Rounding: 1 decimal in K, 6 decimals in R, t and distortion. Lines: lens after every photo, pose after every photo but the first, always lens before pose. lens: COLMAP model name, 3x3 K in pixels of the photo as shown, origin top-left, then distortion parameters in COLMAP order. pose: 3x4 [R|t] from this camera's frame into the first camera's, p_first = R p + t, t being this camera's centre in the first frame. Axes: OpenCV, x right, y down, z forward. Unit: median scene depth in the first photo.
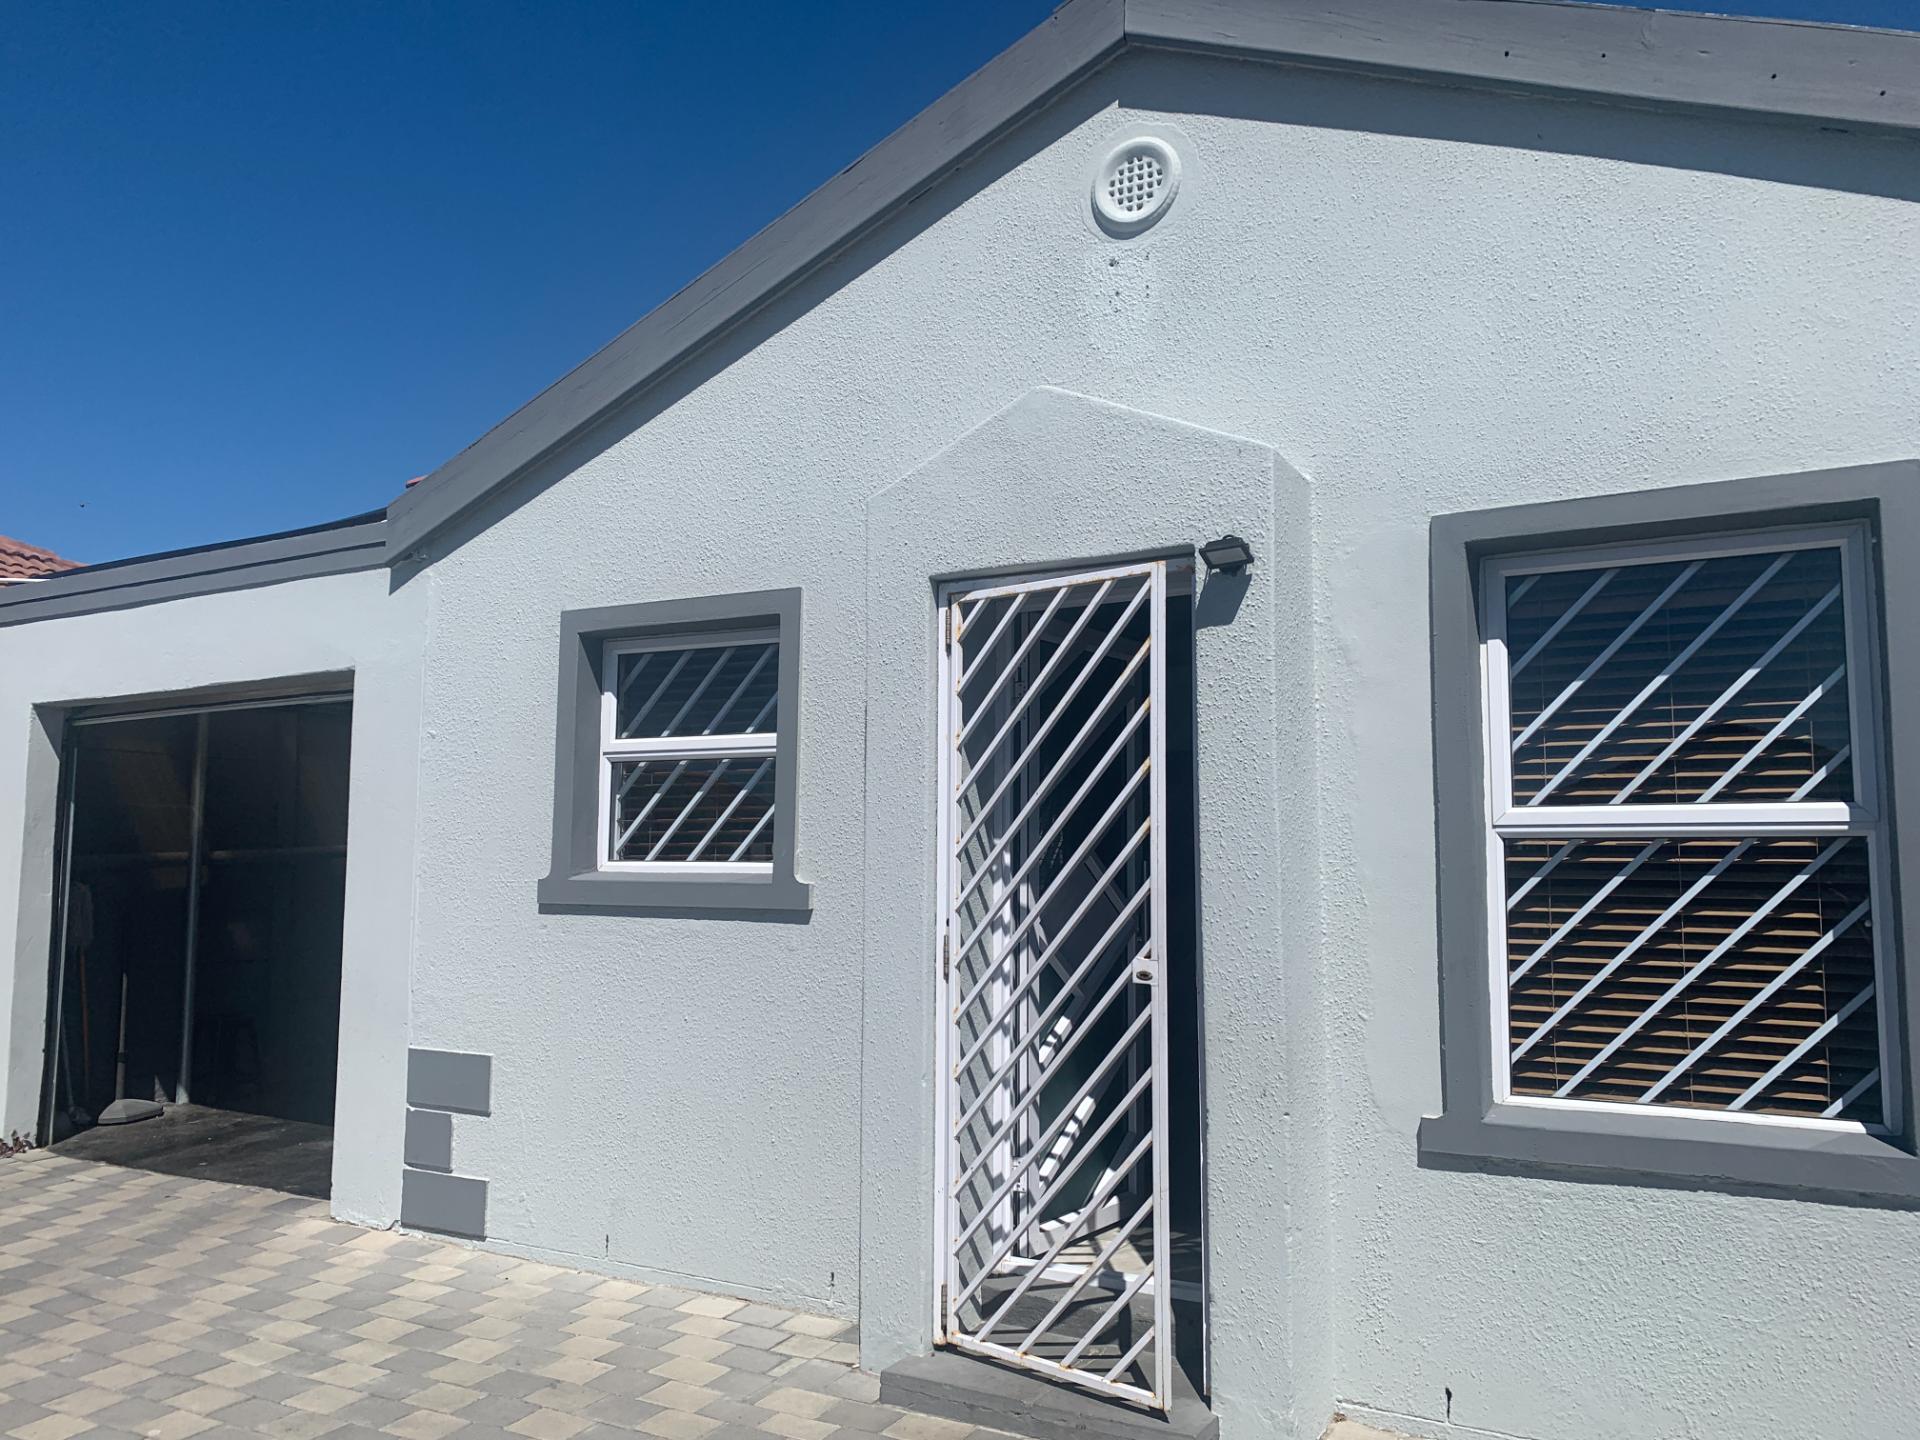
lens RADIAL K [[1466.2, 0, 980.0], [0, 1466.2, 748.5], [0, 0, 1]] dist [0.028245, 0.016476]
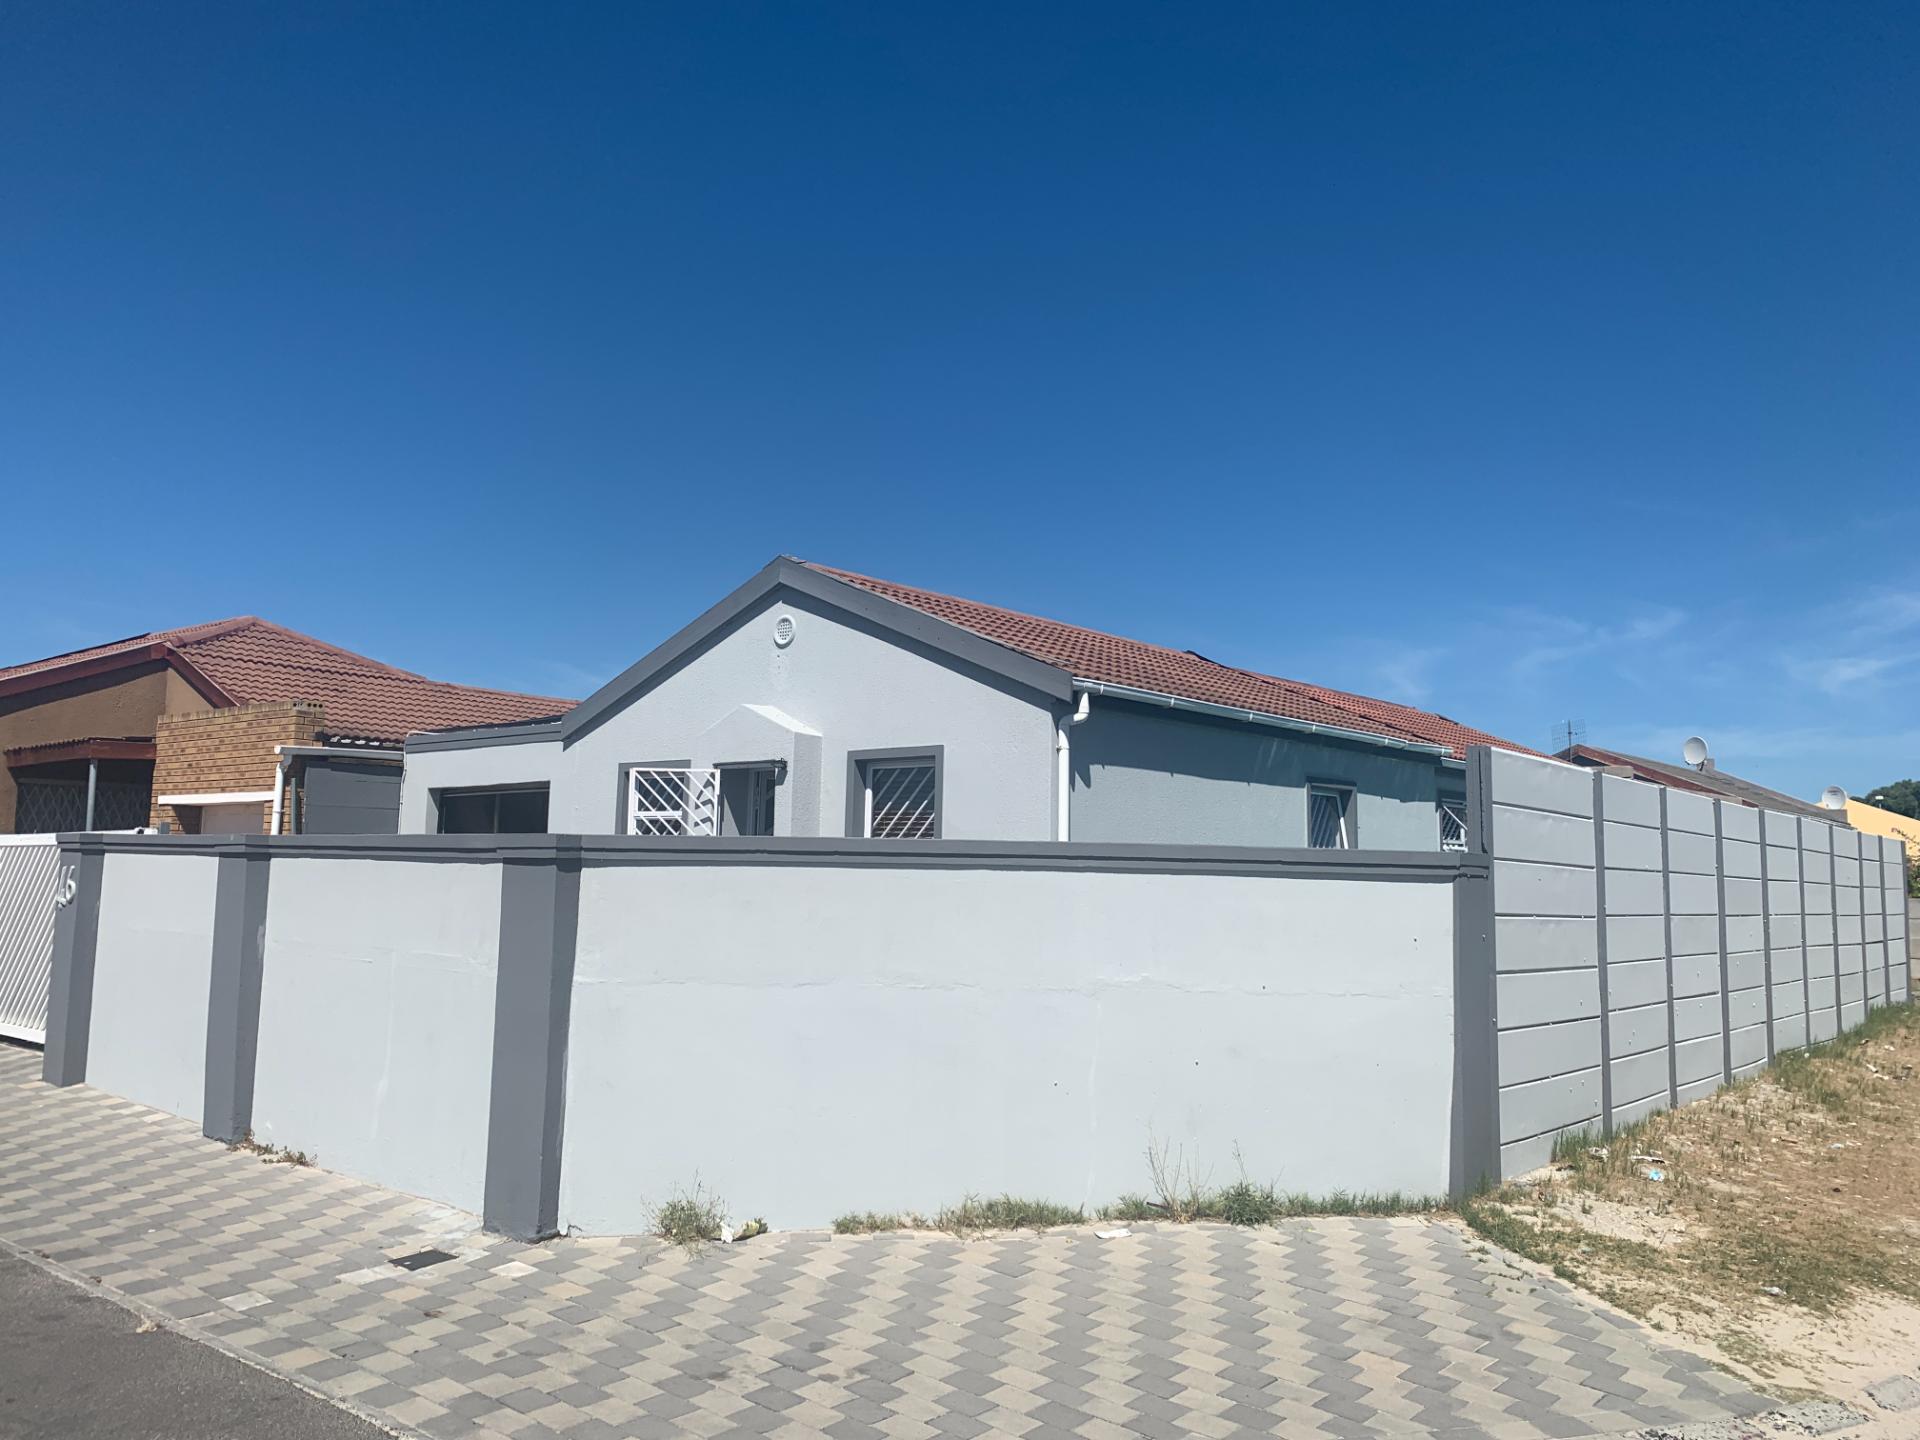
lens RADIAL K [[1463.6, 0, 972.4], [0, 1463.6, 730.6], [0, 0, 1]] dist [0.003180, -0.001099]
pose [[0.986237, -0.002262, -0.165324, 0.970449], [-0.001083, 0.999797, -0.020137, -0.121670], [0.165336, 0.020039, 0.986034, -1.853169]]
